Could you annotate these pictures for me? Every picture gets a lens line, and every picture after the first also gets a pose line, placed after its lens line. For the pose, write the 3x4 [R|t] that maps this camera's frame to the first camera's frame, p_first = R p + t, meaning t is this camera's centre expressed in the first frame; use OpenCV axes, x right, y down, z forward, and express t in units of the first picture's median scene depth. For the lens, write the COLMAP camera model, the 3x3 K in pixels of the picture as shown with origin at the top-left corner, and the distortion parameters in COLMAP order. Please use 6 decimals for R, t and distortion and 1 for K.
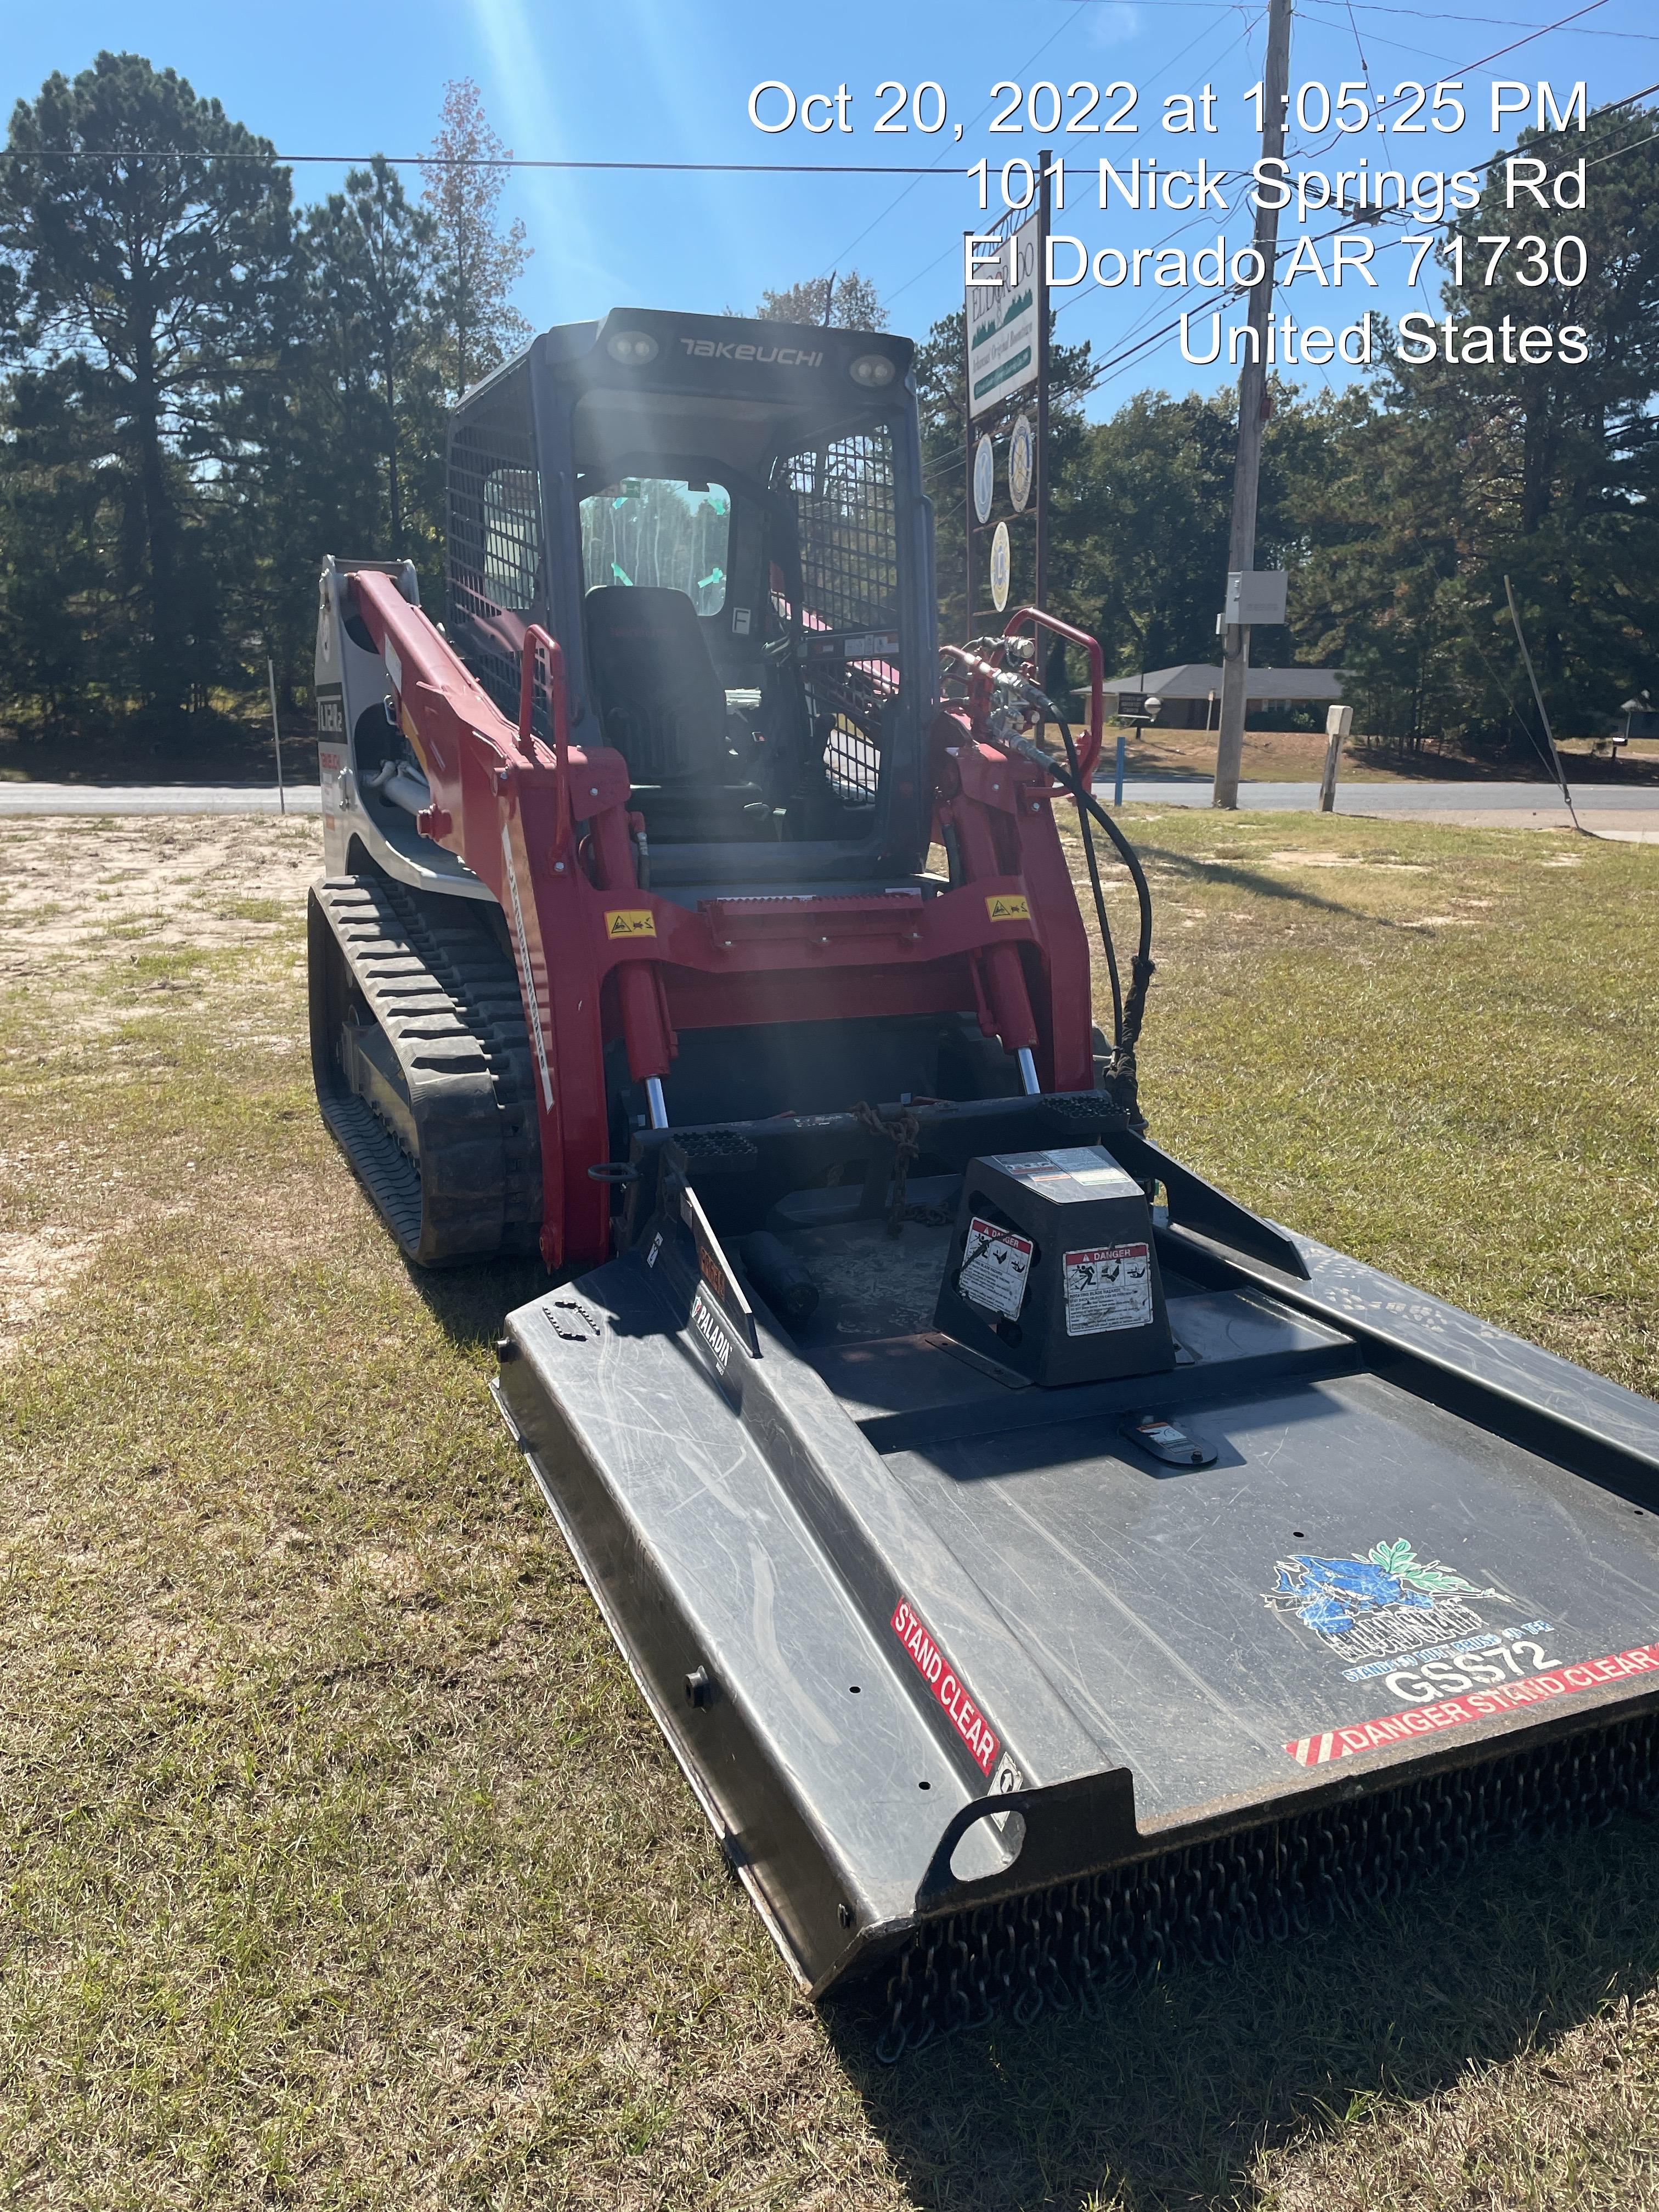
lens RADIAL K [[1668.4, 0, 798.9], [0, 1668.4, 1081.0], [0, 0, 1]] dist [0.072710, -0.117998]
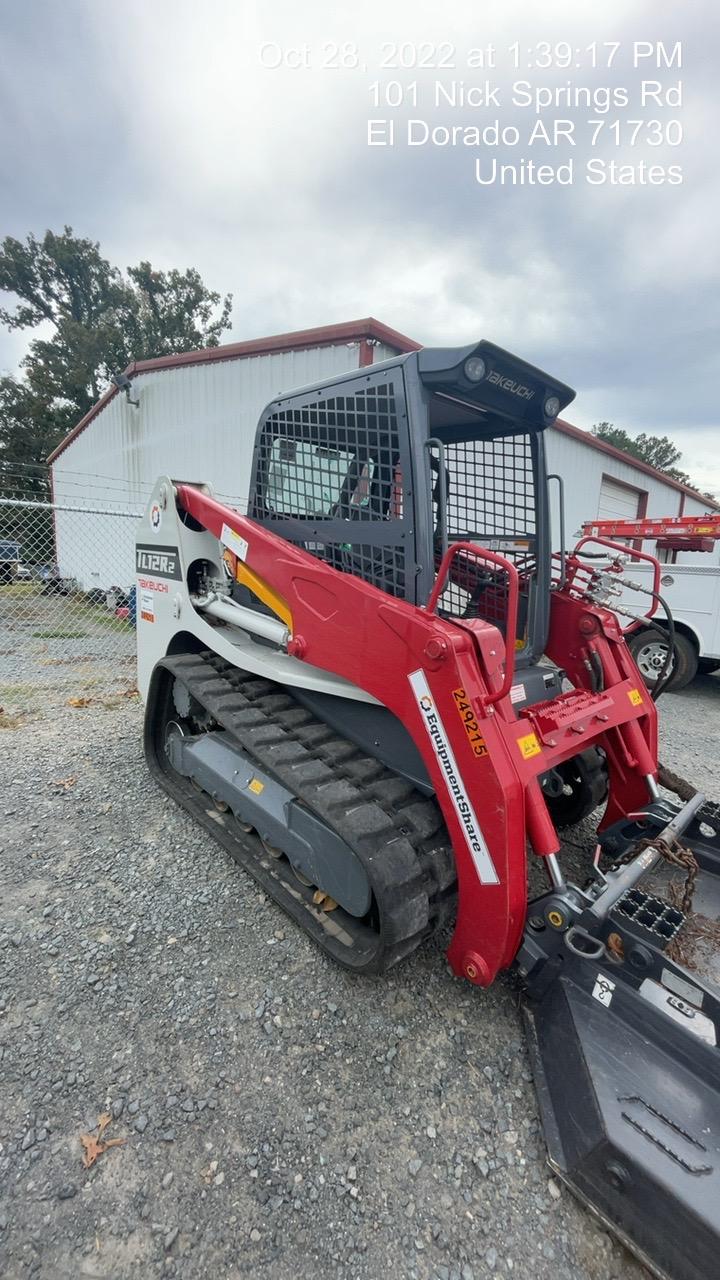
lens RADIAL K [[493.5, 0, 360.0], [0, 493.5, 640.0], [0, 0, 1]] dist [-0.015213, -0.000012]
pose [[0.939082, -0.021662, 0.343010, -0.360139], [0.024196, 0.999702, -0.003108, -0.174429], [-0.342840, 0.011219, 0.939327, 0.589499]]
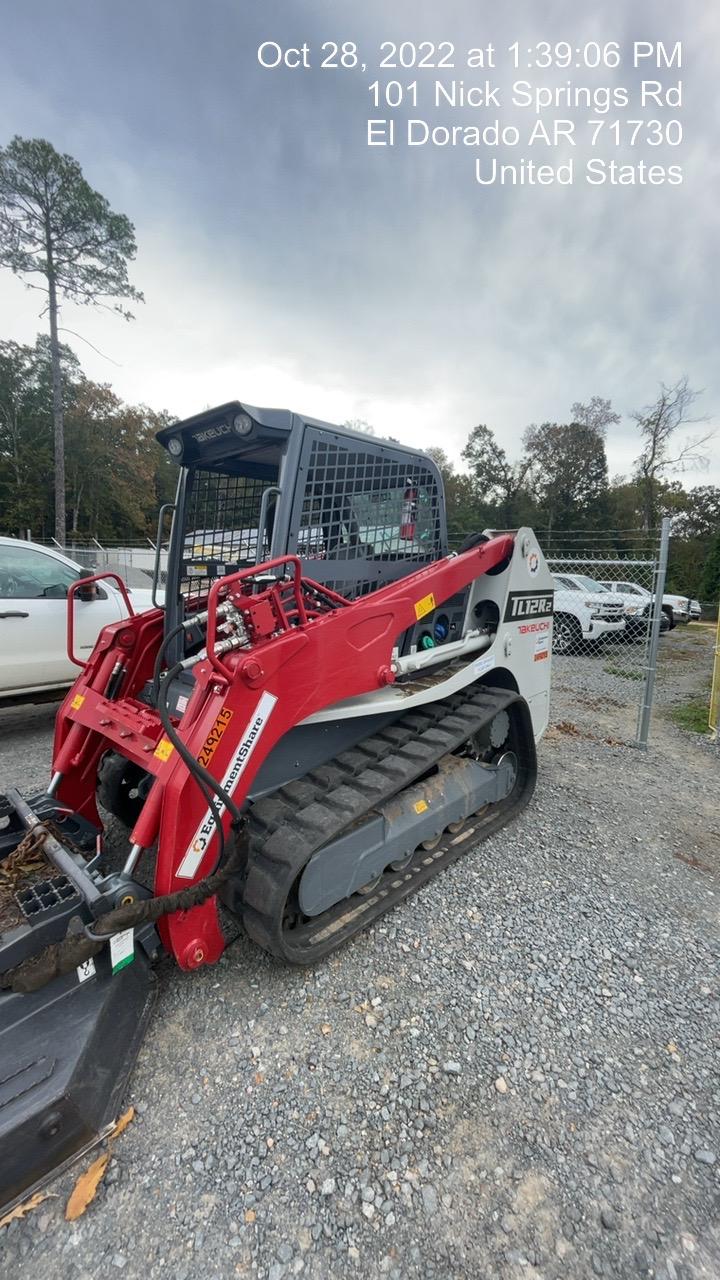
lens RADIAL K [[489.7, 0, 360.0], [0, 489.7, 640.0], [0, 0, 1]] dist [0.001126, 0.000016]
pose [[0.409207, 0.131387, -0.902933, 0.598725], [-0.195320, 0.979253, 0.053974, -0.265124], [0.891291, 0.154274, 0.426380, 0.963119]]
